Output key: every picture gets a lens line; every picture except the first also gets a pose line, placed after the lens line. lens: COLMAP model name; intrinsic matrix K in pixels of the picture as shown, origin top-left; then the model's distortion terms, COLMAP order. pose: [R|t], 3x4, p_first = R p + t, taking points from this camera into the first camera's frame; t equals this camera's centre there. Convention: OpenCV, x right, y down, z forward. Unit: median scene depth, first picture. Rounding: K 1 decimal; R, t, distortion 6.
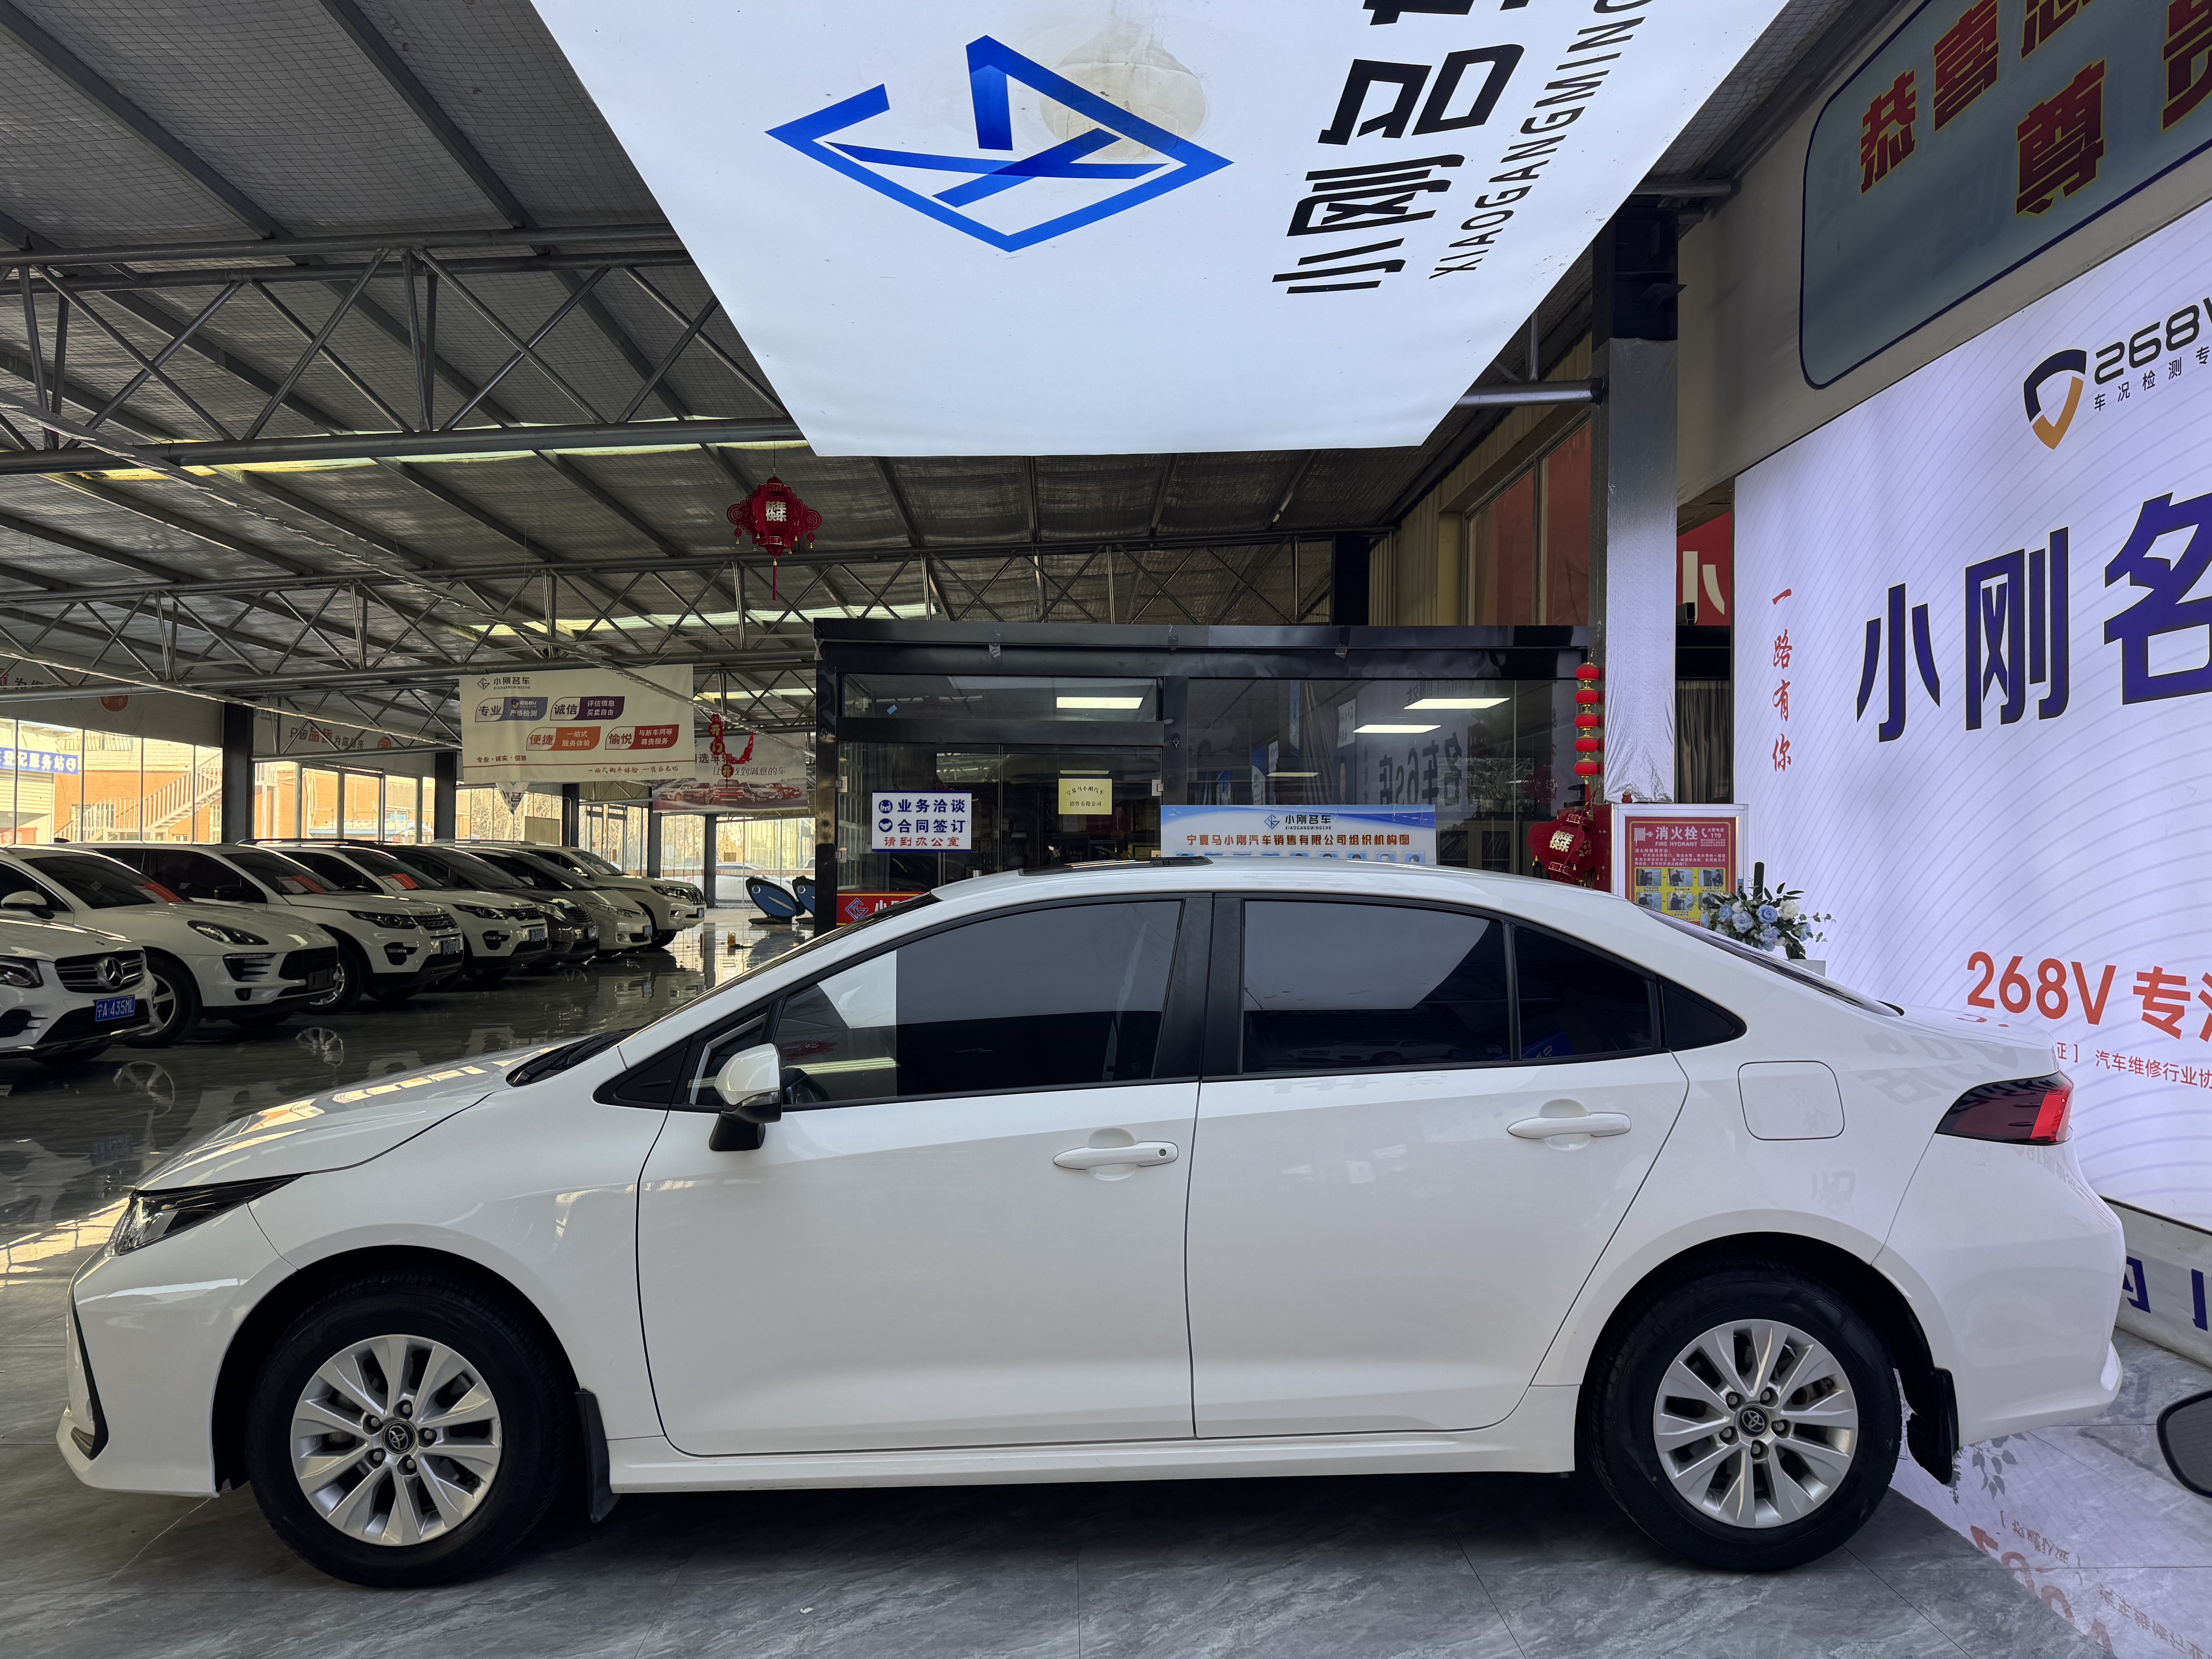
lens RADIAL K [[1564.7, 0, 1093.5], [0, 1564.7, 821.7], [0, 0, 1]] dist [0.024665, -0.030486]
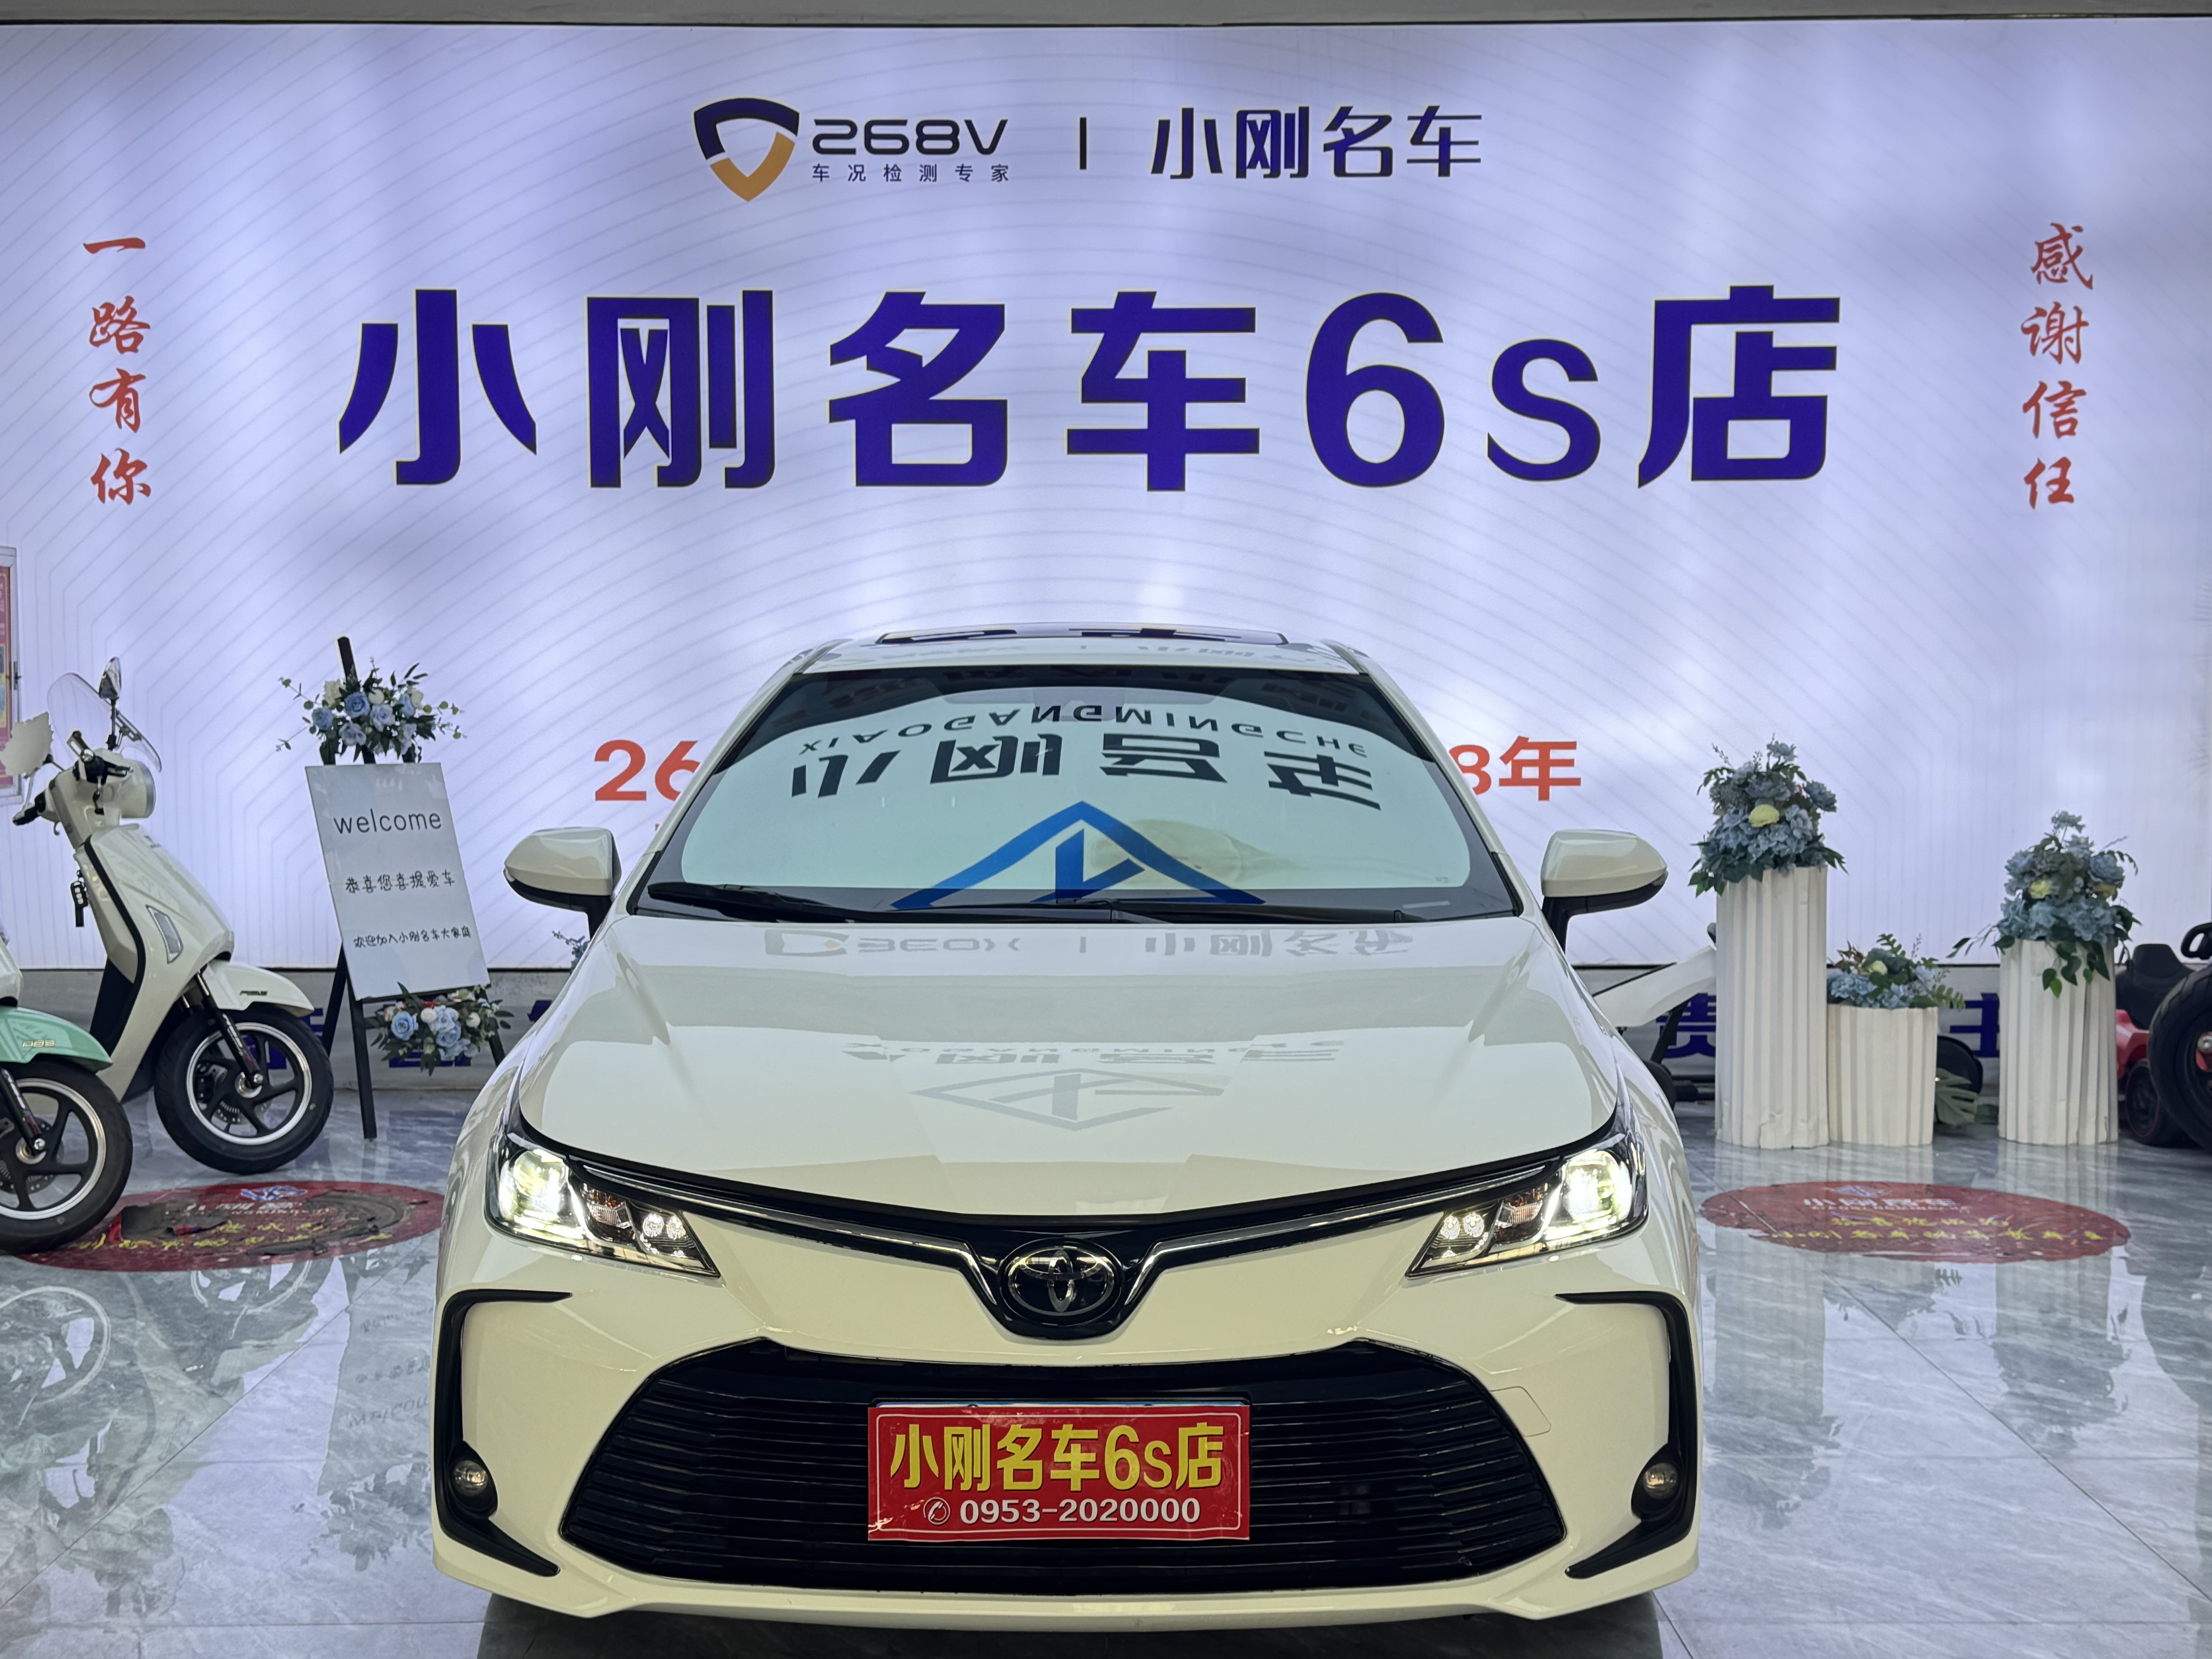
lens RADIAL K [[2727.1, 0, 1093.8], [0, 2727.1, 846.8], [0, 0, 1]] dist [0.108090, 0.000000]
pose [[0.025152, -0.065827, 0.997514, -1.031513], [-0.027354, 0.997411, 0.066510, 0.033859], [-0.999309, -0.028959, 0.023286, 0.722729]]
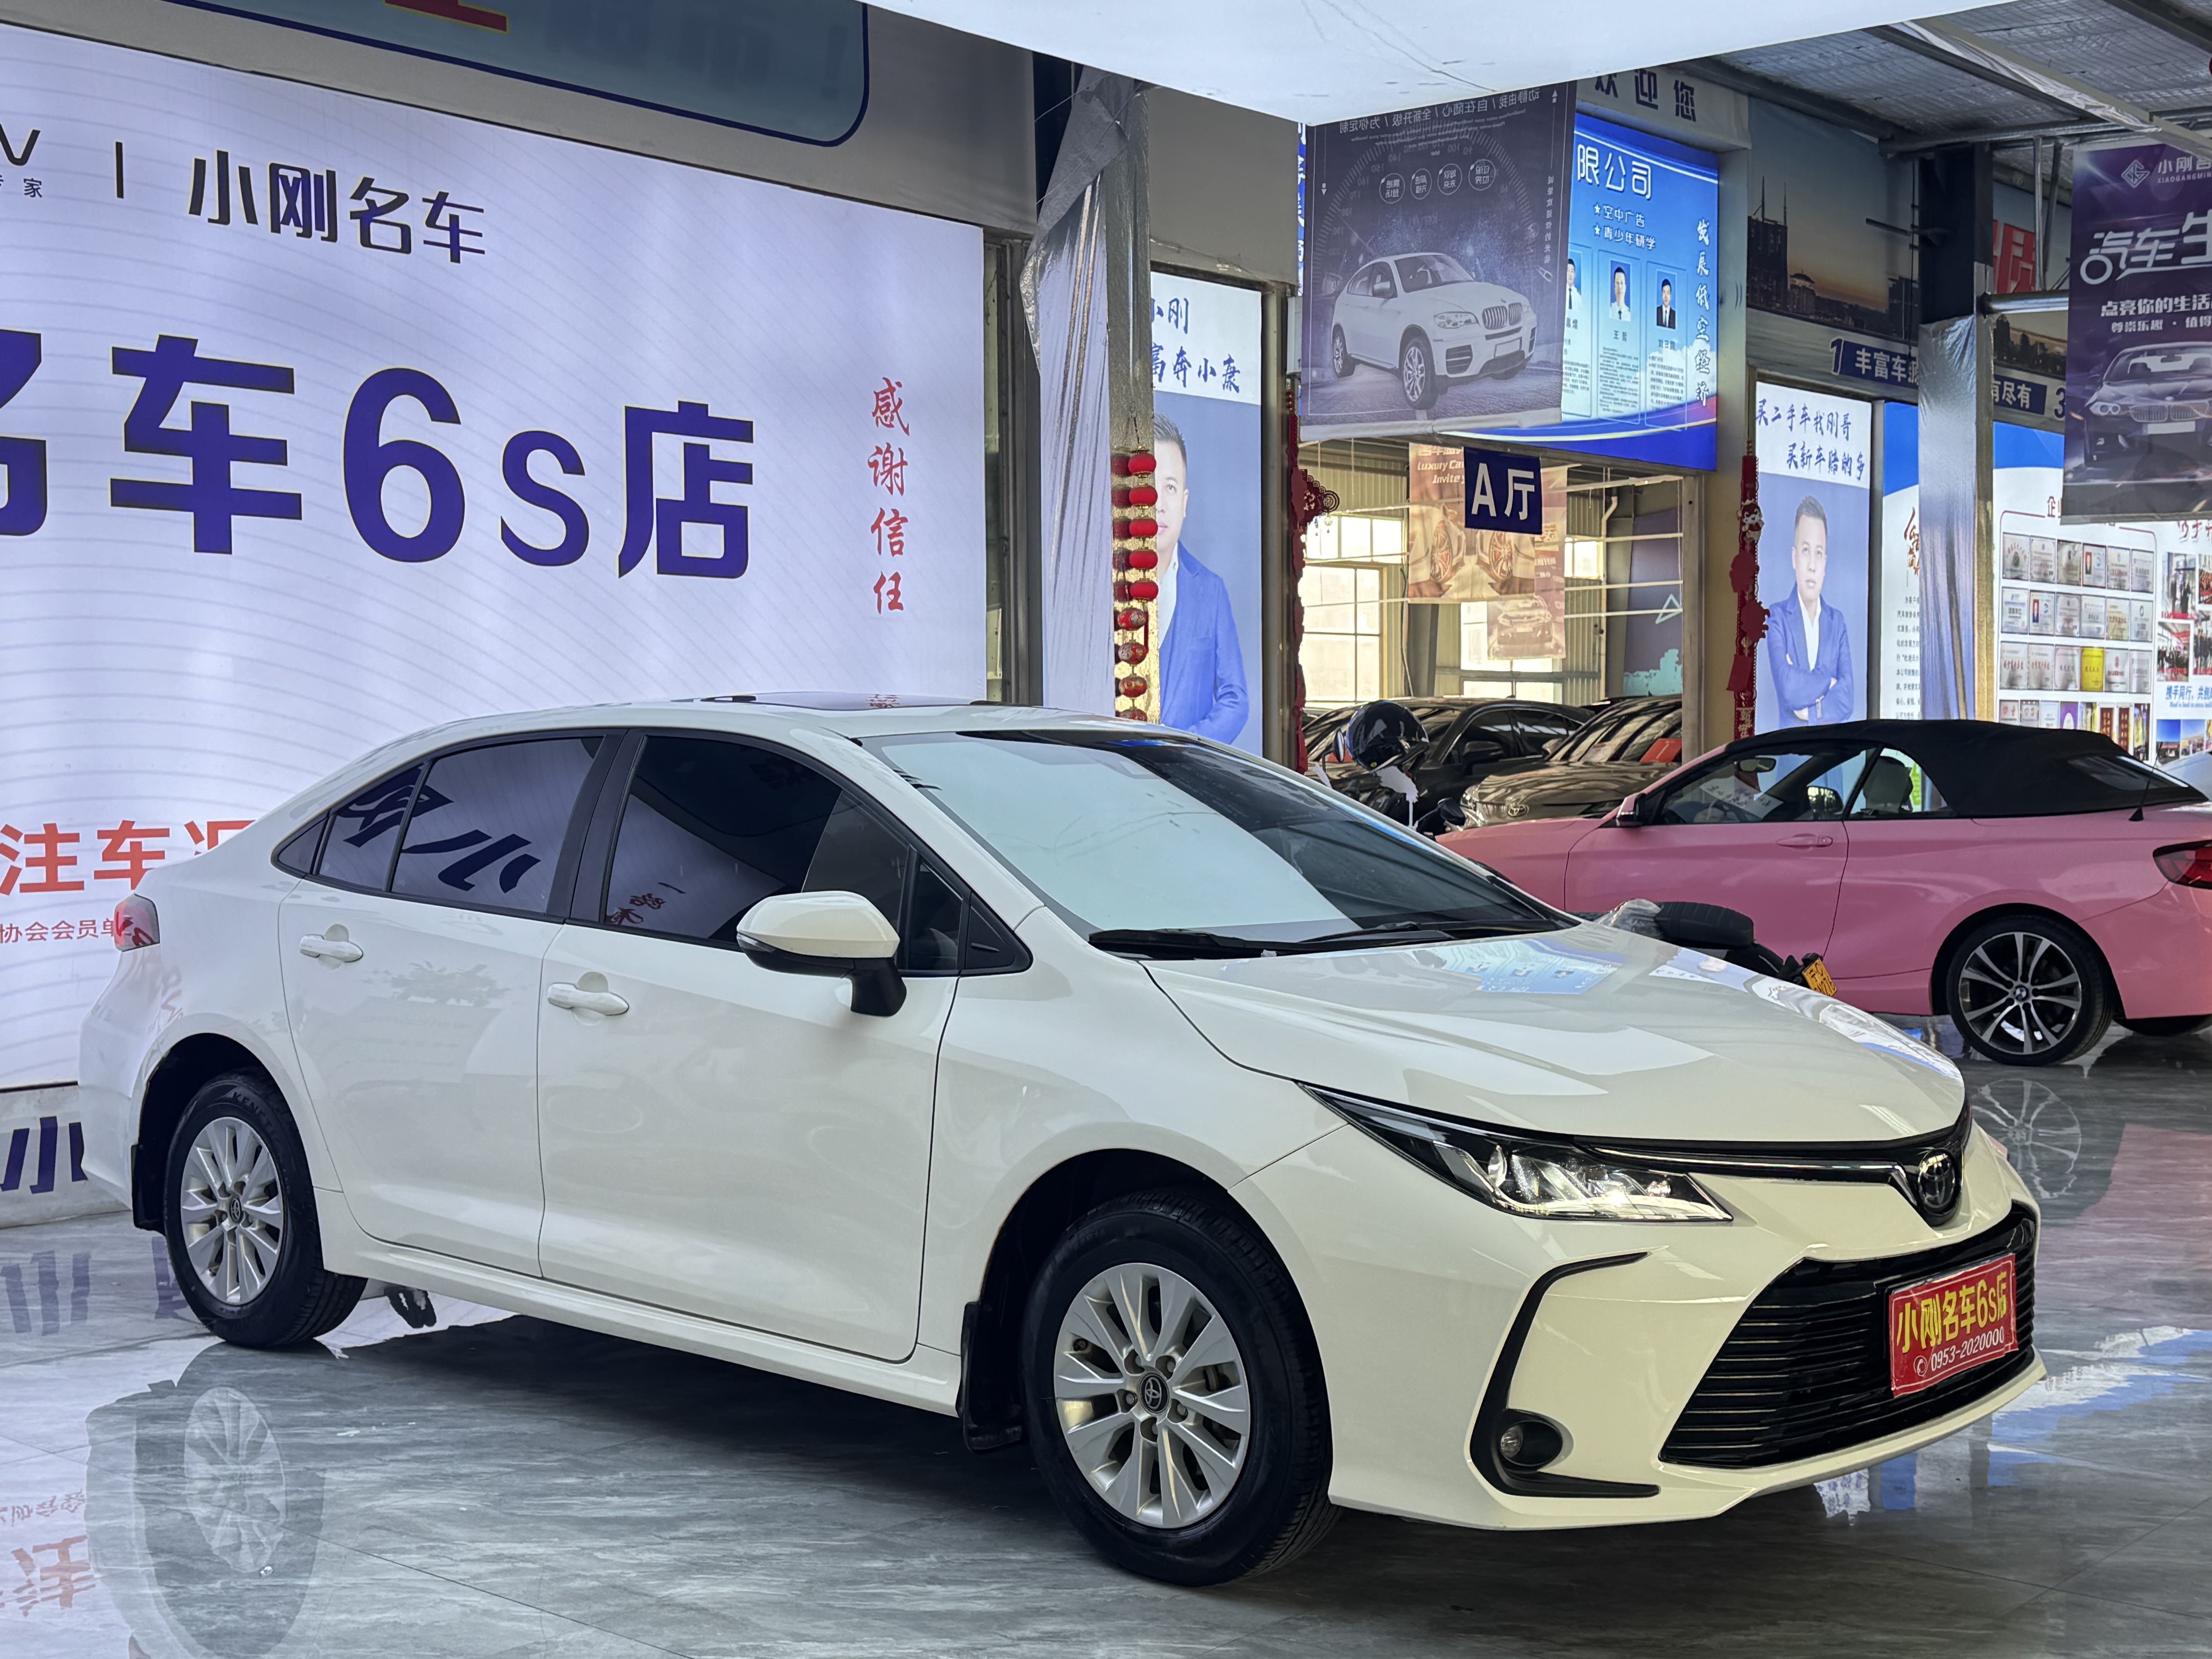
lens RADIAL K [[2727.1, 0, 1102.3], [0, 2727.1, 845.6], [0, 0, 1]] dist [0.108090, 0.000000]
pose [[-0.732489, -0.019131, 0.680510, -0.802133], [-0.015399, 0.999815, 0.011533, 0.066478], [-0.680605, -0.002031, -0.732648, 1.507939]]
